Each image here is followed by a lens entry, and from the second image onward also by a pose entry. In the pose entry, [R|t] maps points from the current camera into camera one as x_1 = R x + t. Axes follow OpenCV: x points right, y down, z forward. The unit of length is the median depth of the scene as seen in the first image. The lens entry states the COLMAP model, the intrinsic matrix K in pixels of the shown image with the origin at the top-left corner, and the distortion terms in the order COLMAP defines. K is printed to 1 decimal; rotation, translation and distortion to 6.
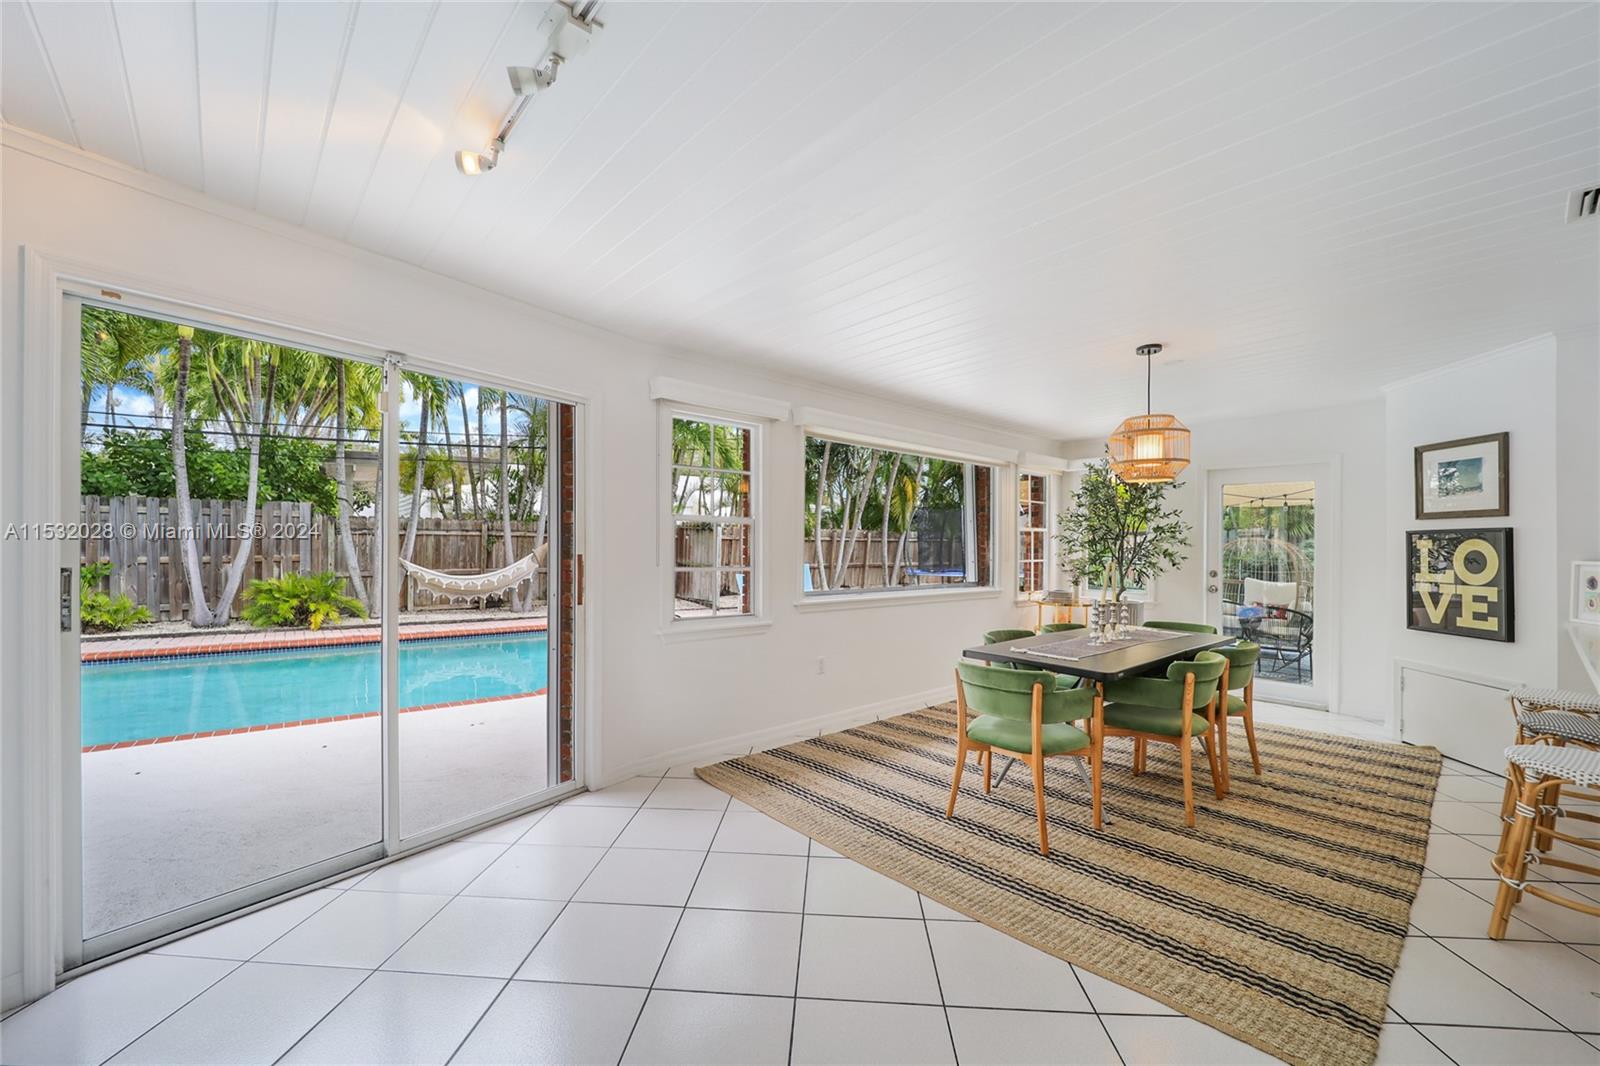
lens RADIAL K [[643.2, 0, 793.2], [0, 643.2, 540.4], [0, 0, 1]] dist [-0.010212, -0.001986]
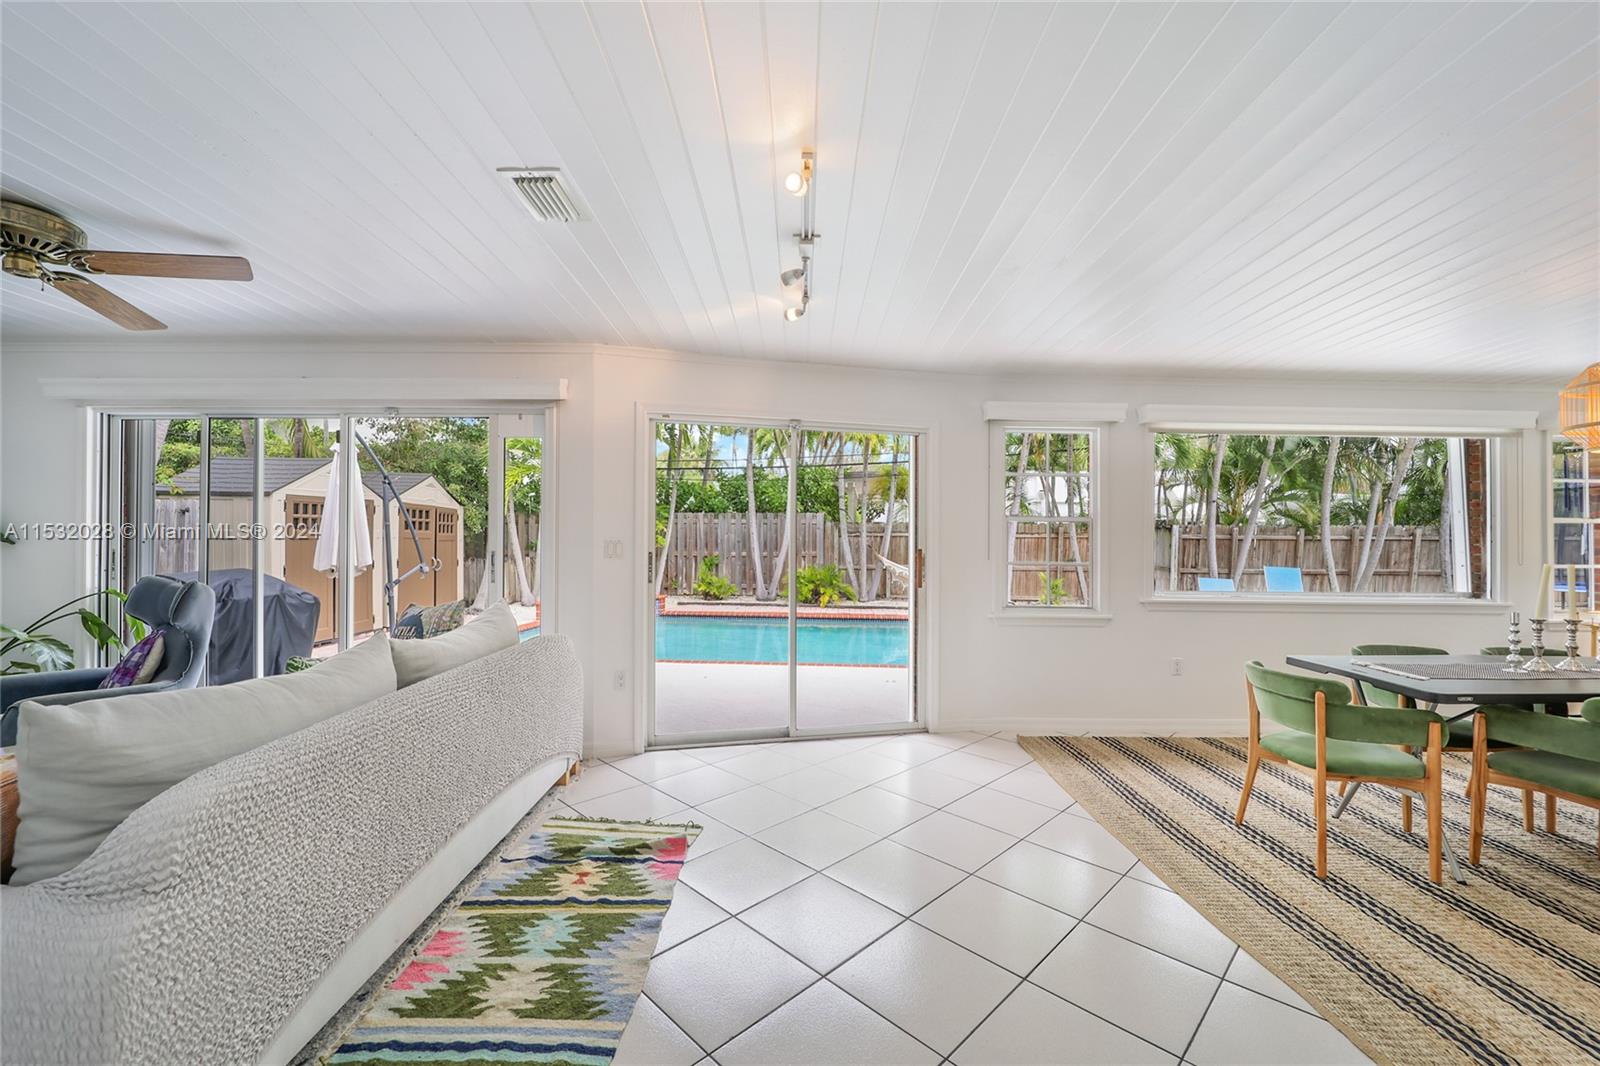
lens RADIAL K [[648.9, 0, 796.6], [0, 648.9, 542.8], [0, 0, 1]] dist [-0.018089, -0.001110]
pose [[0.740827, -0.001098, -0.671696, 0.204101], [0.002389, 0.999997, 0.001000, 0.003403], [0.671692, -0.002346, 0.740827, -0.081505]]
